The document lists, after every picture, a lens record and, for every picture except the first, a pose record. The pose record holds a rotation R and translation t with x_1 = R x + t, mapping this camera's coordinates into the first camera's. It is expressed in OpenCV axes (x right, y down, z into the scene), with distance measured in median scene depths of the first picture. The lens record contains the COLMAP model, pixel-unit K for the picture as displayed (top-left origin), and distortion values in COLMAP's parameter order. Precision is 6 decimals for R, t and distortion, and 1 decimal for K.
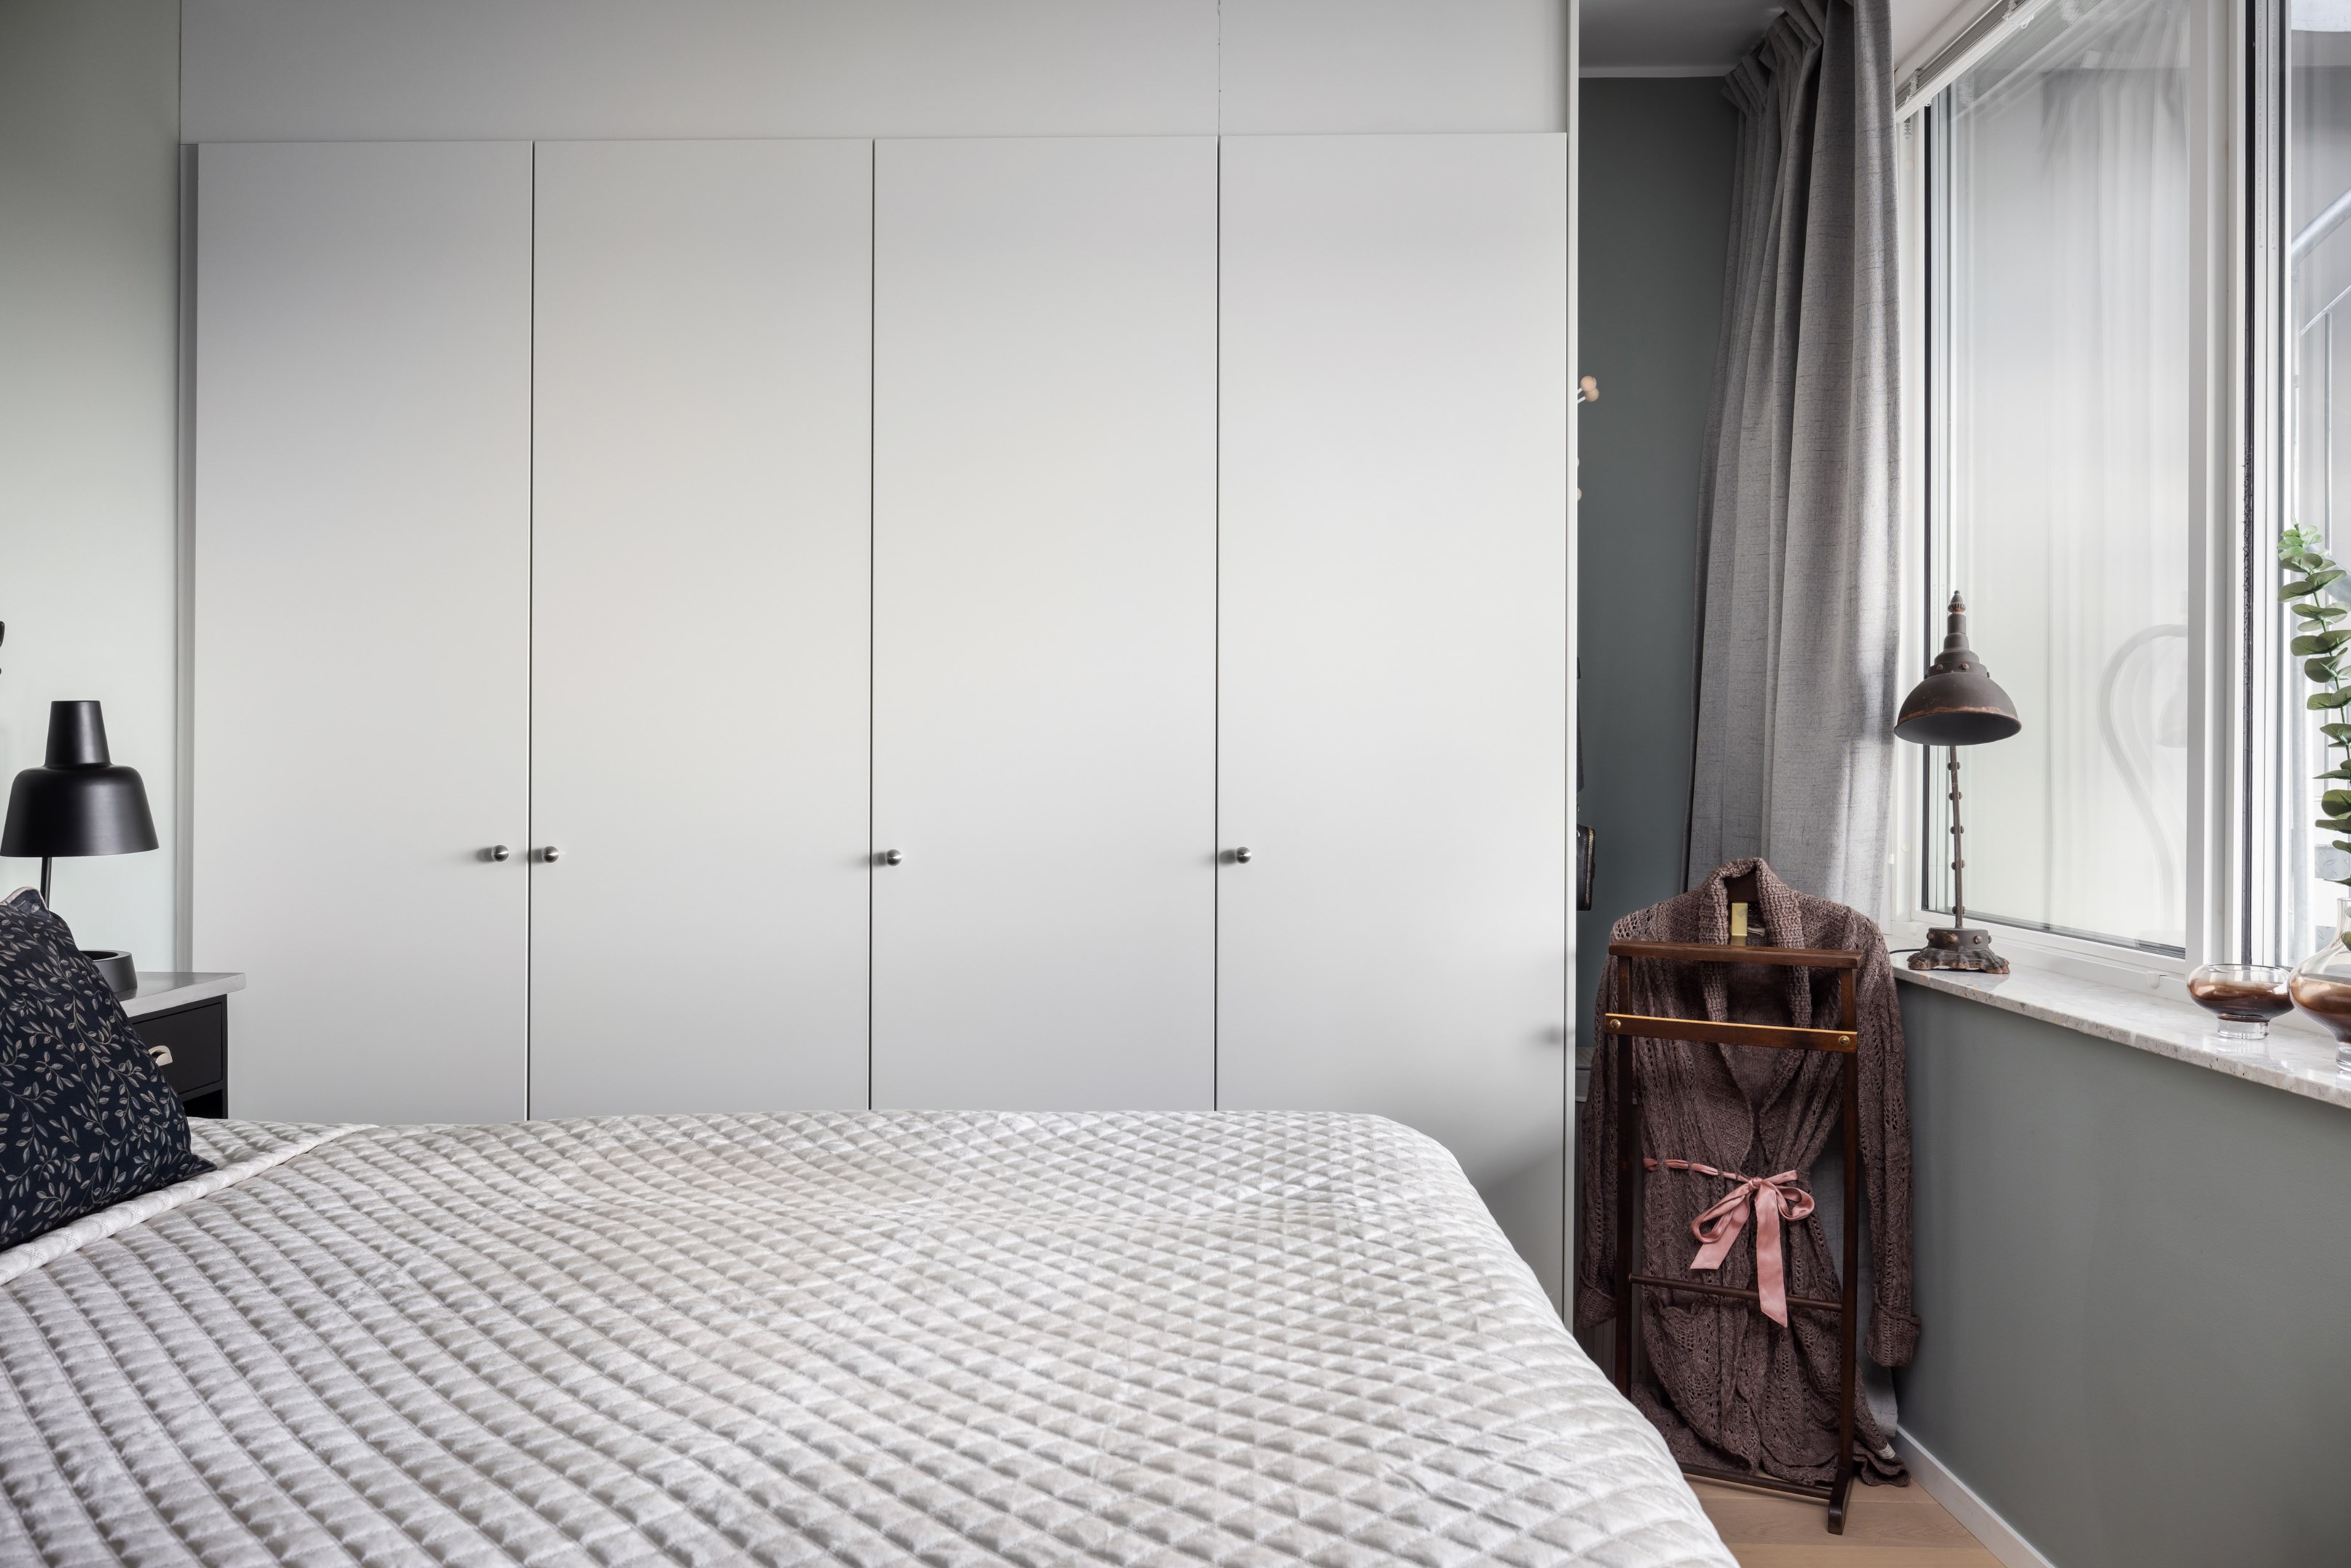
lens RADIAL K [[1717.7, 0, 1175.5], [0, 1717.7, 784.0], [0, 0, 1]] dist [-0.009846, -0.003765]
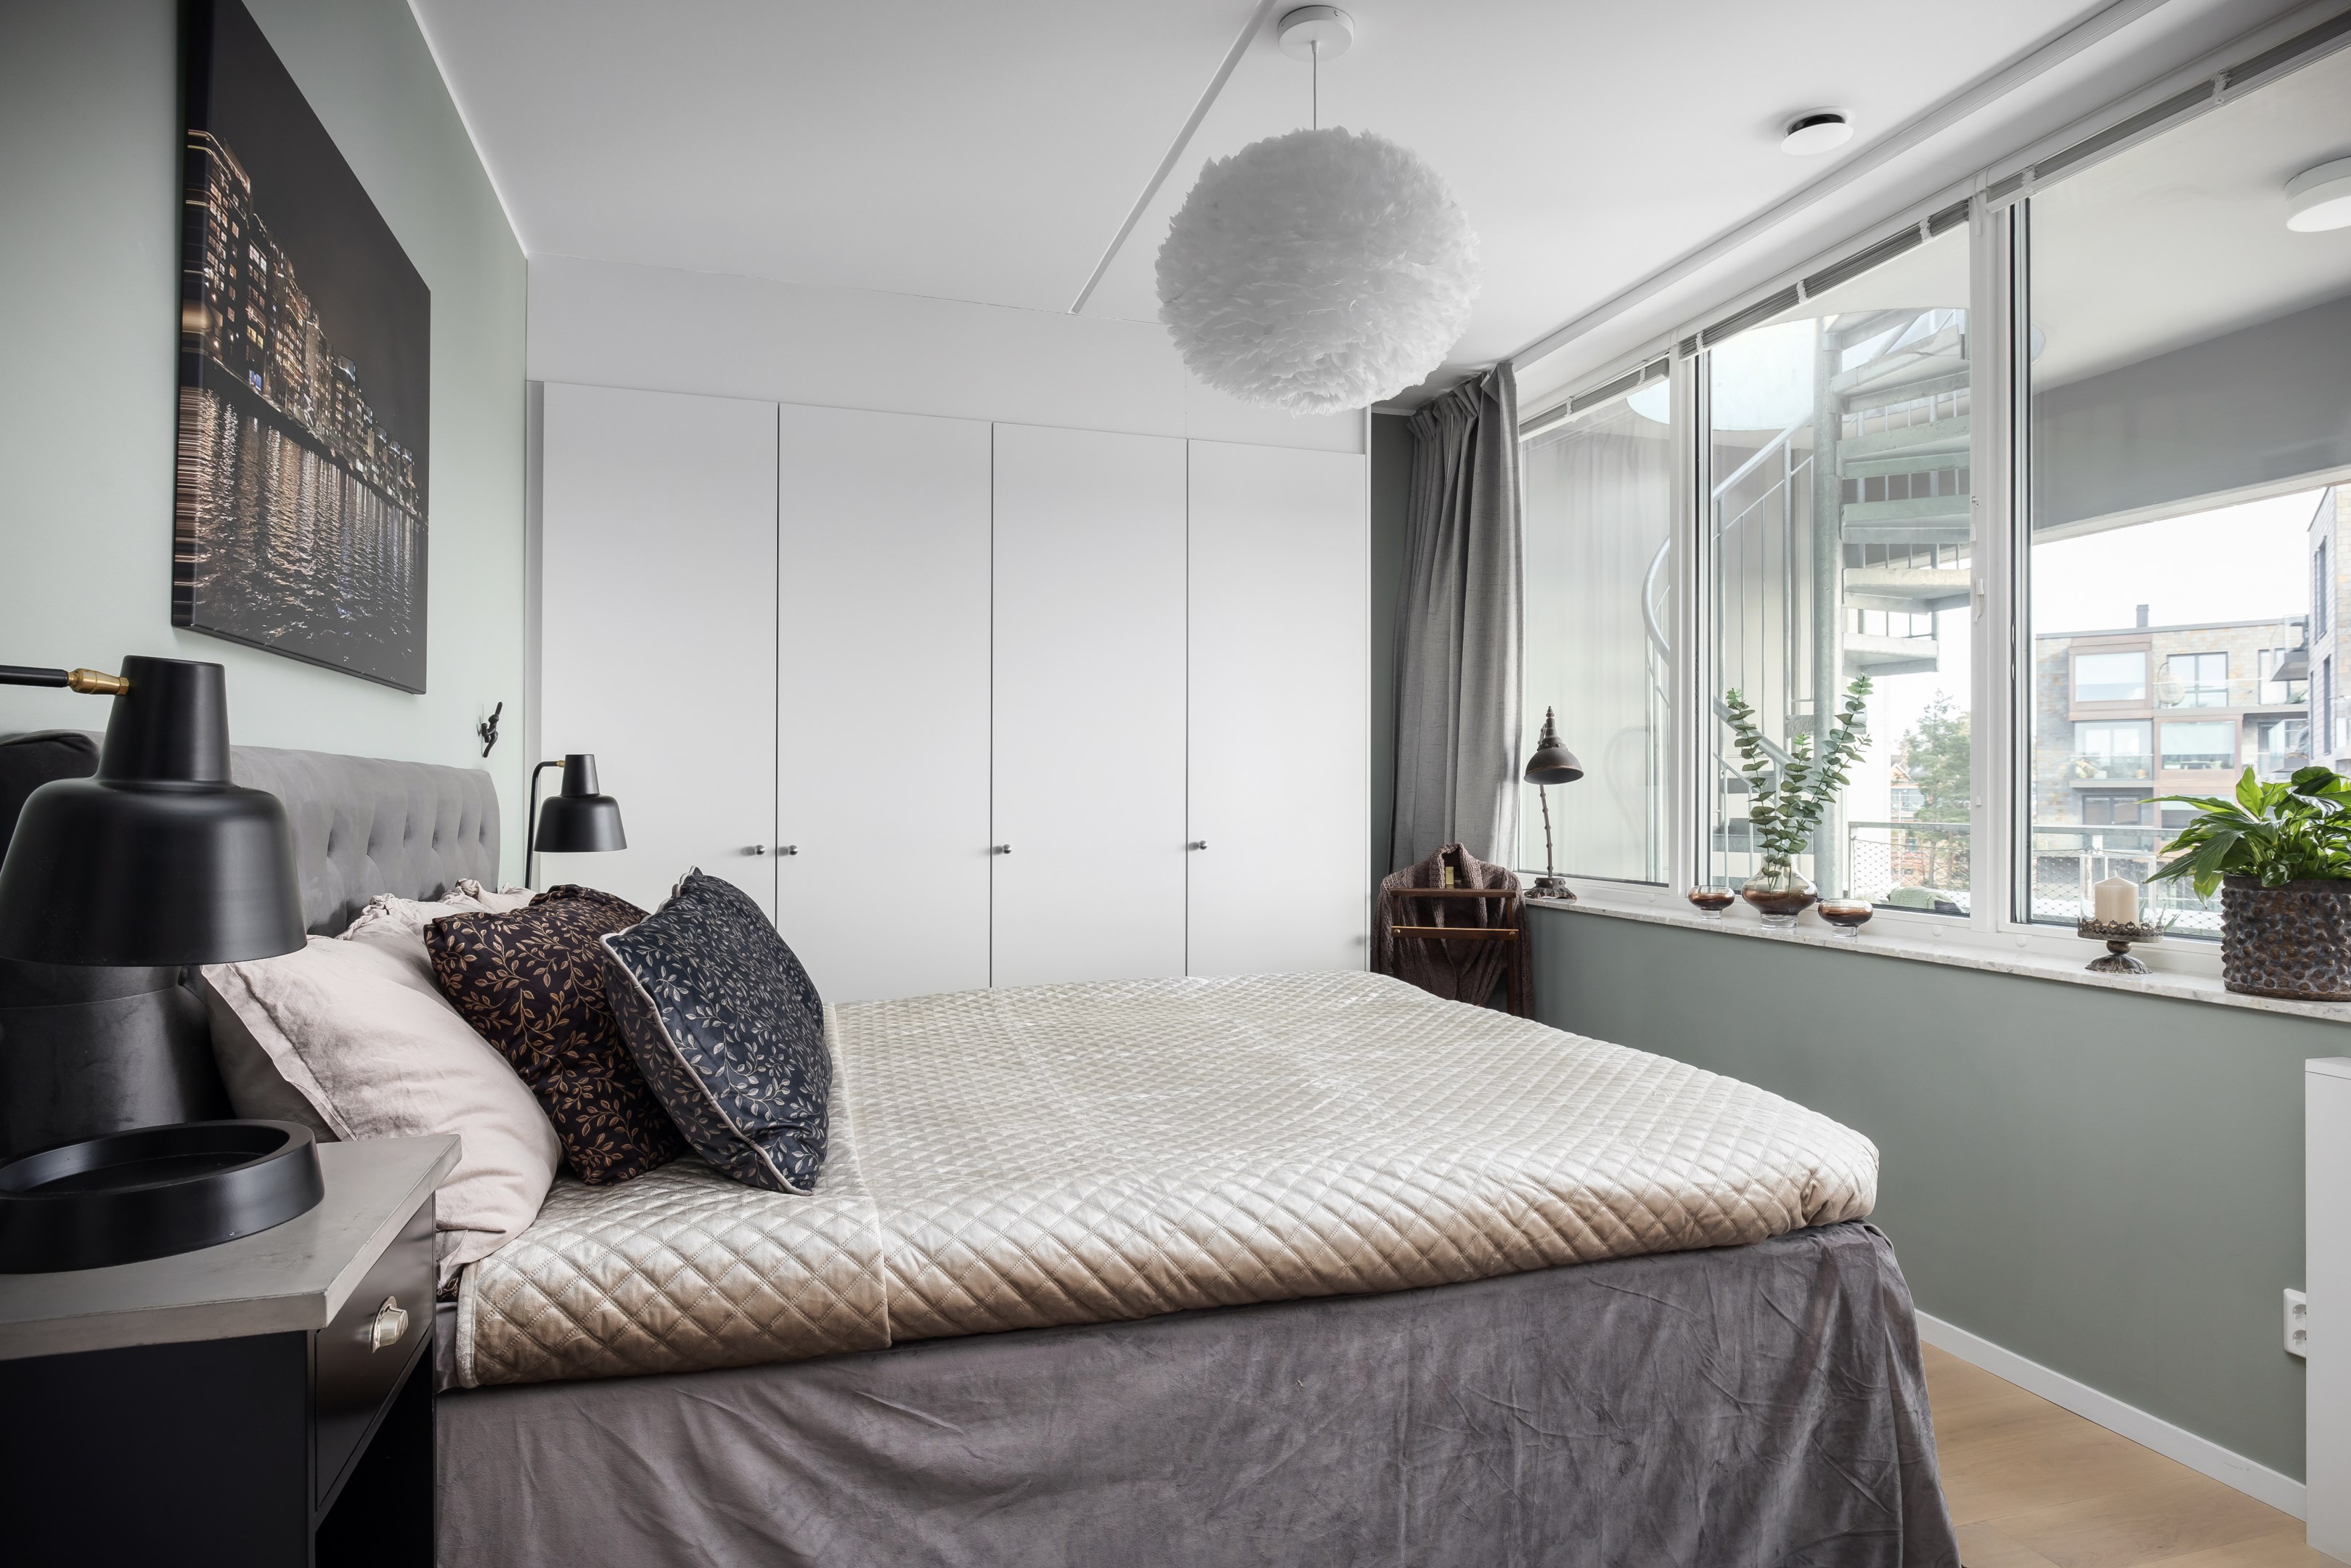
lens RADIAL K [[1343.2, 0, 1175.5], [0, 1343.2, 784.0], [0, 0, 1]] dist [0.000504, -0.000009]
pose [[0.944609, 0.002015, 0.328193, -0.452331], [0.003293, 0.999873, -0.015618, -0.000128], [-0.328182, 0.015834, 0.944482, -0.314357]]
